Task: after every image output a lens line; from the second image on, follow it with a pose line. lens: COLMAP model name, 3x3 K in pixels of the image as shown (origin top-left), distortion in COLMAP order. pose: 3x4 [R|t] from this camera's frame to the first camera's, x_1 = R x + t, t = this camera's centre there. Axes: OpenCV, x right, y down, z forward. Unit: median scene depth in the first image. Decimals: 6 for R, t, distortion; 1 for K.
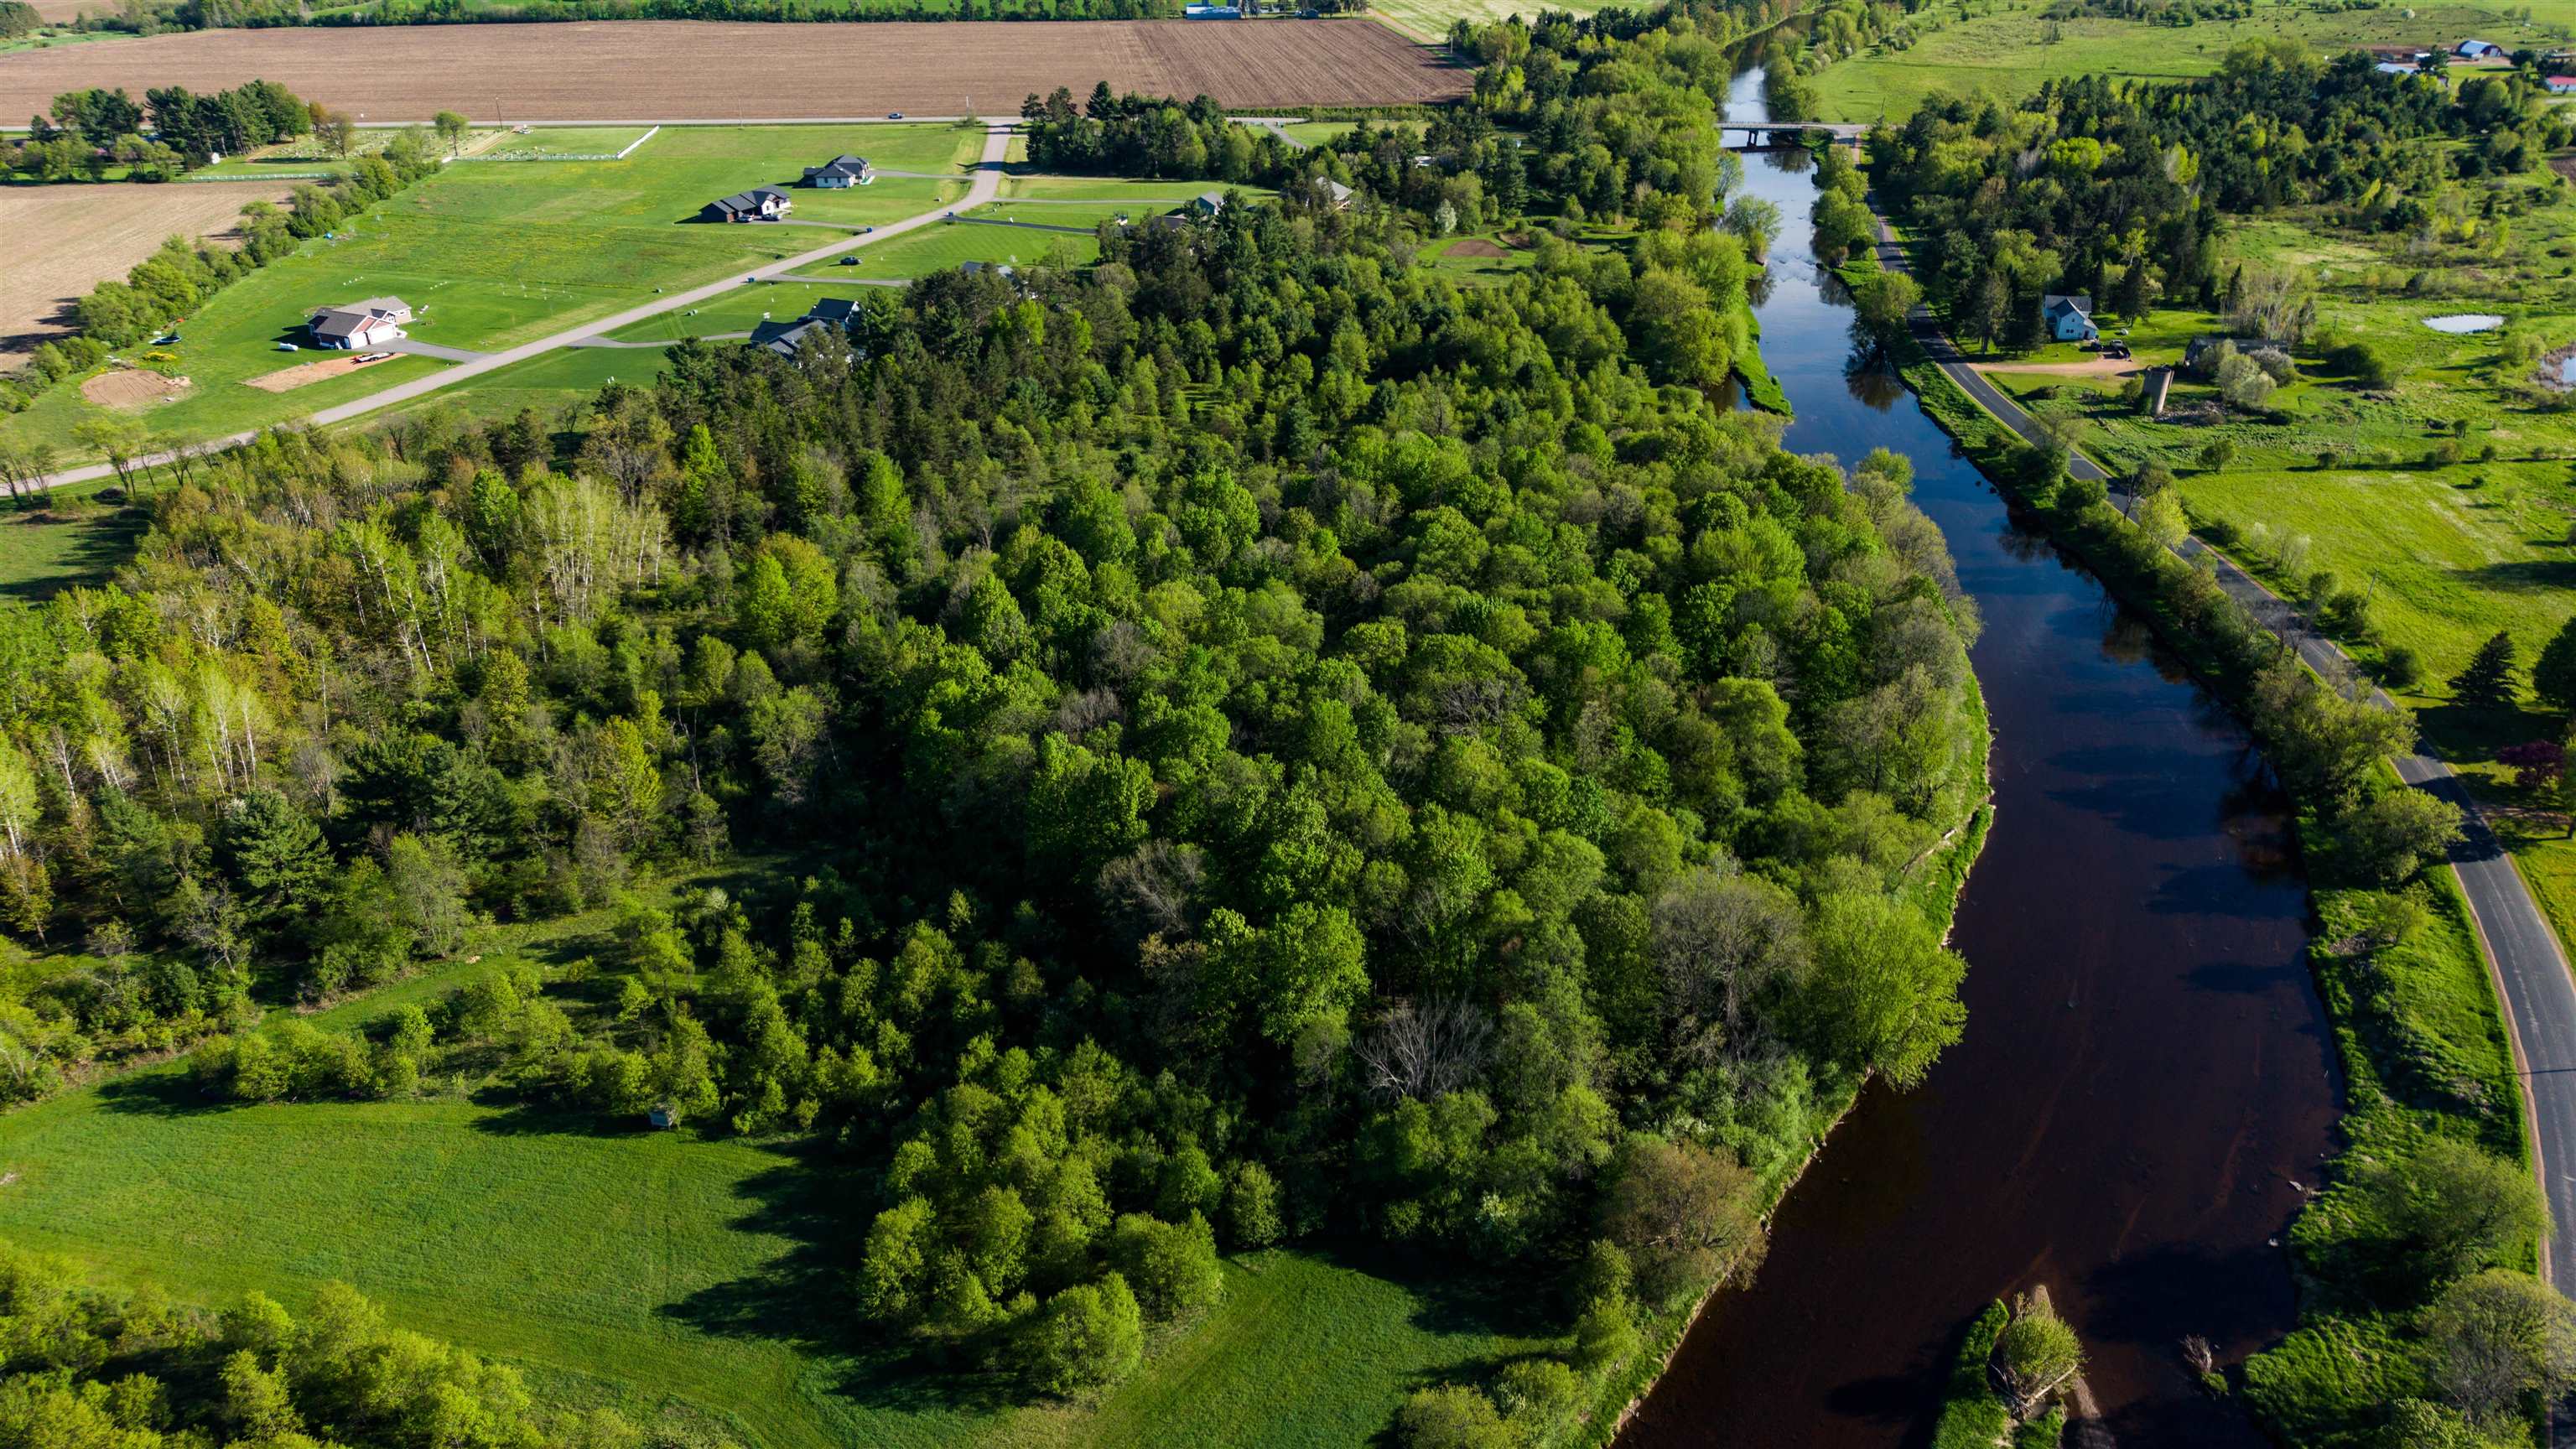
lens RADIAL K [[1747.9, 0, 1288.0], [0, 1747.9, 724.5], [0, 0, 1]] dist [0.019110, -0.015507]
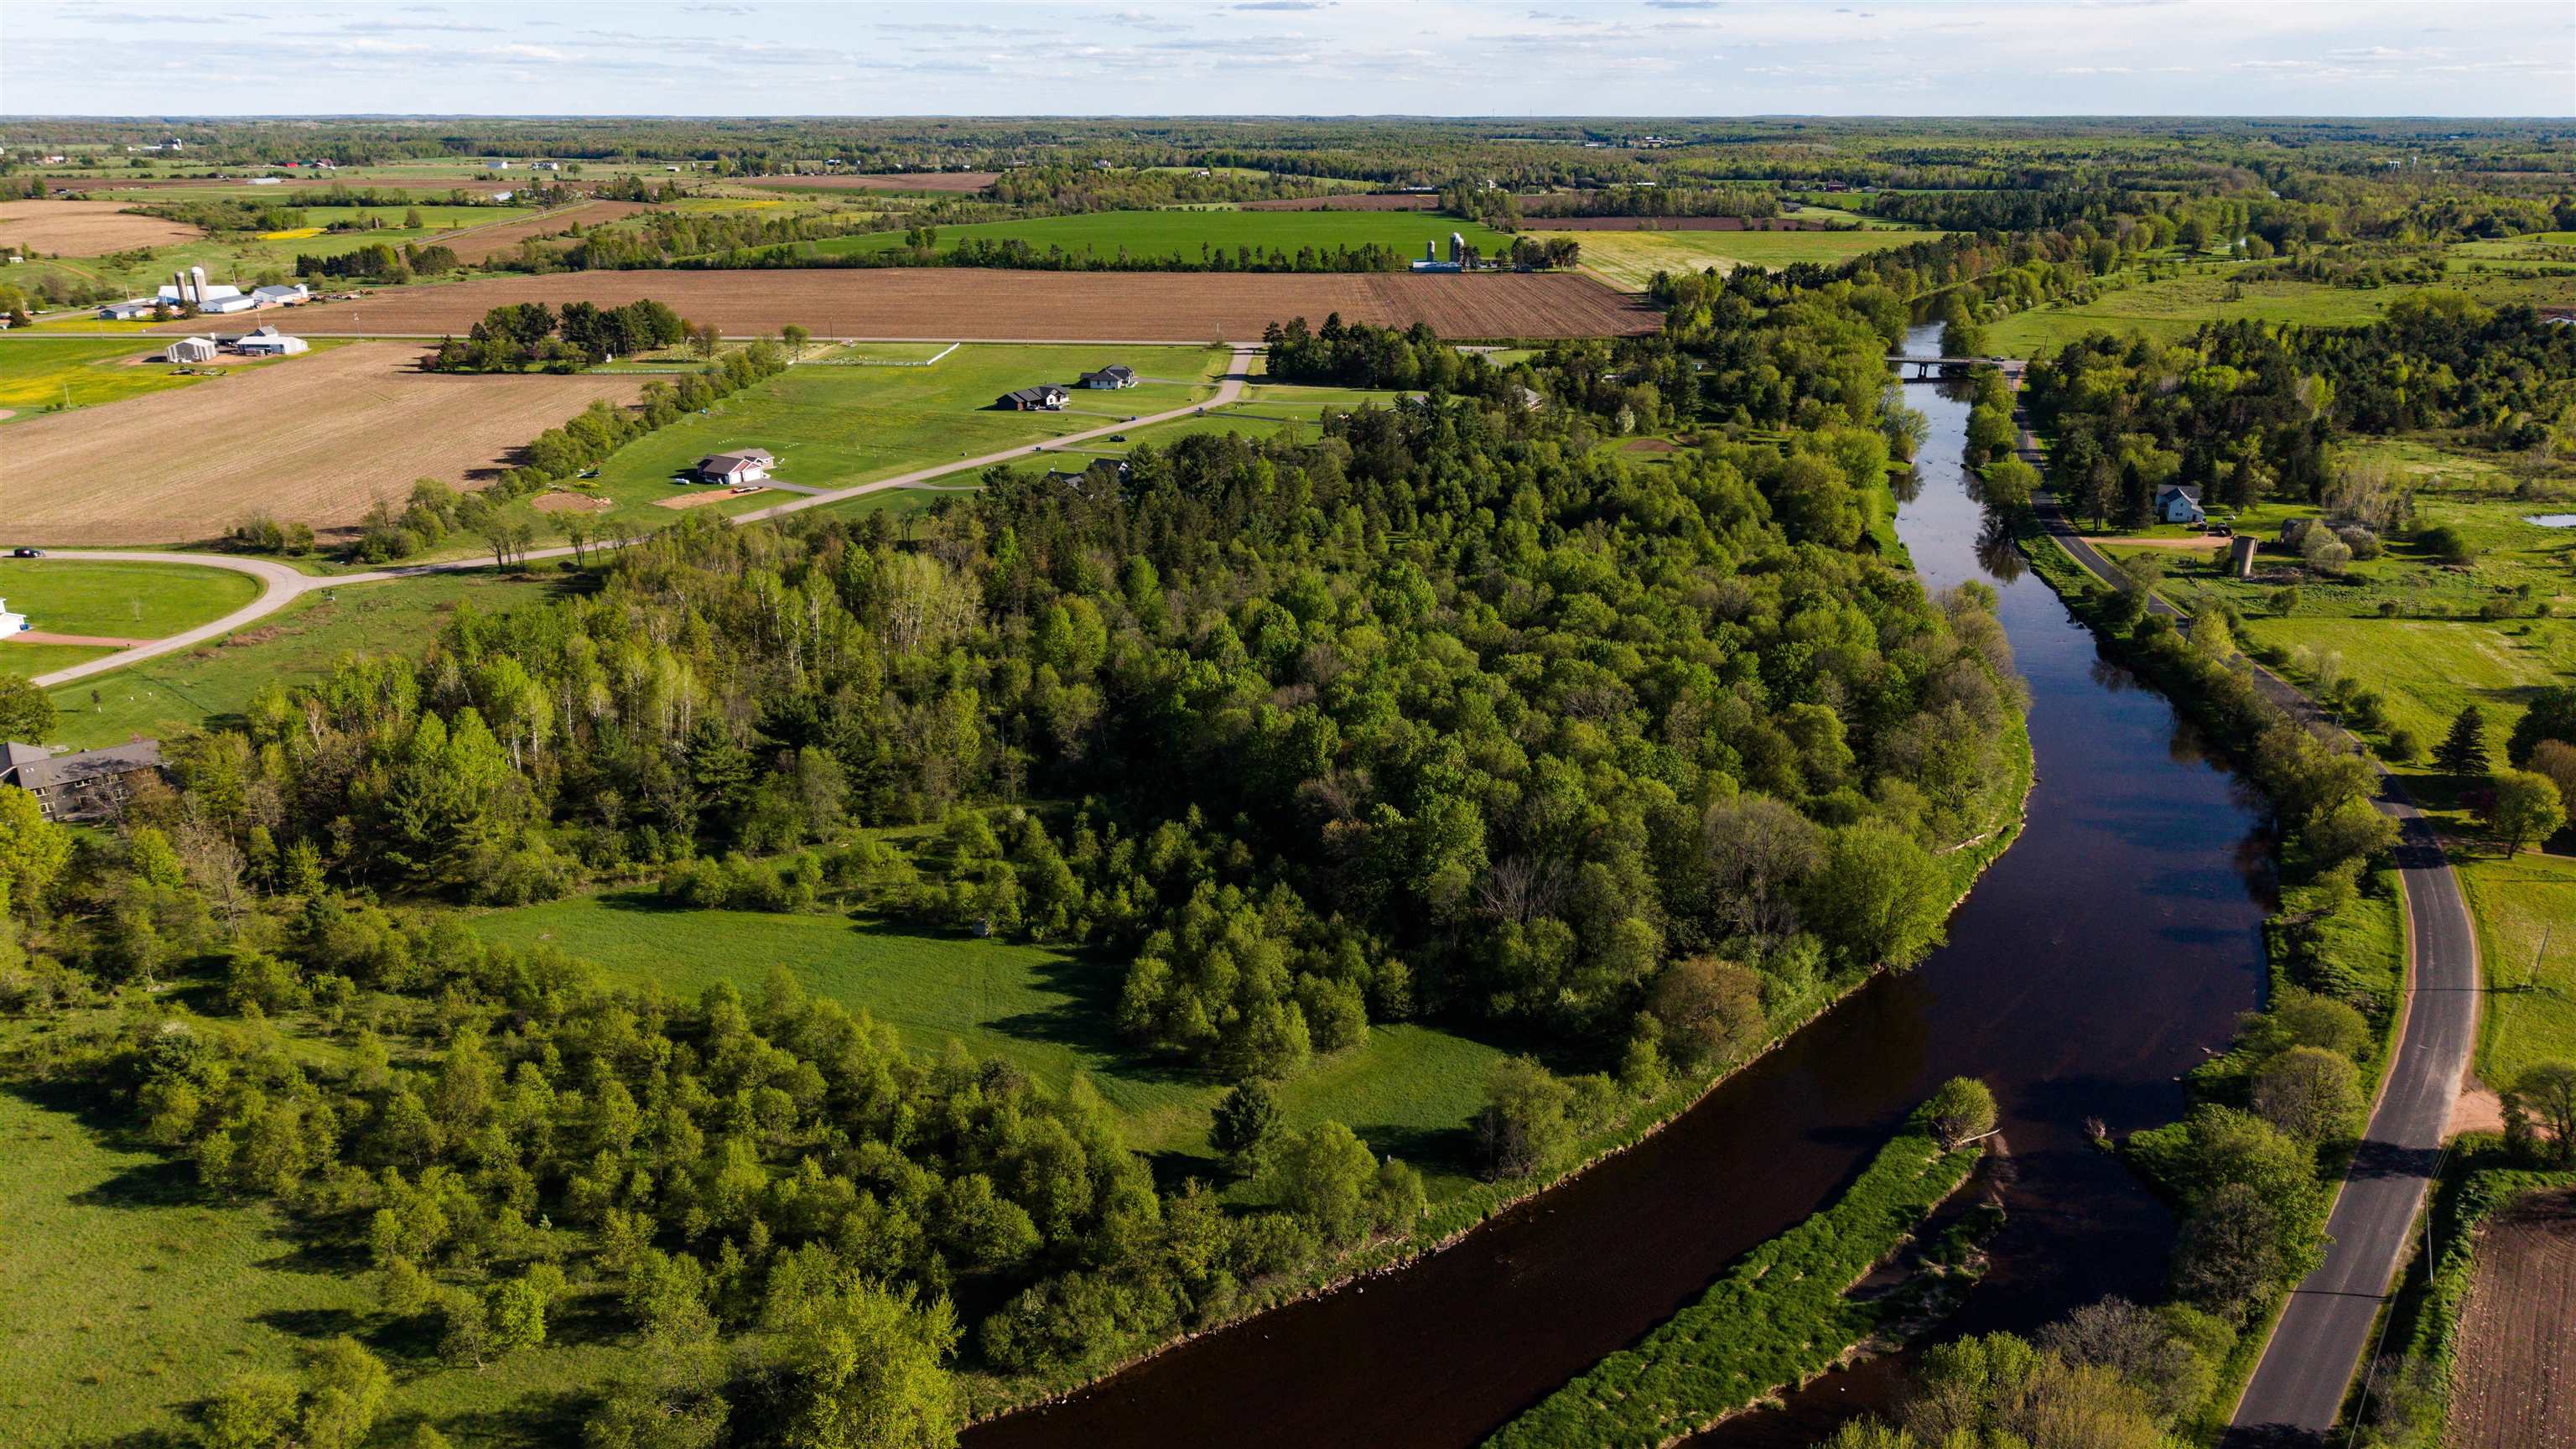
lens RADIAL K [[1751.2, 0, 1288.0], [0, 1751.2, 724.5], [0, 0, 1]] dist [0.035001, -0.041995]
pose [[0.991989, 0.040919, -0.119517, 0.020319], [-0.057529, 0.988617, -0.139019, 0.099936], [0.112468, 0.144781, 0.983051, -0.156189]]
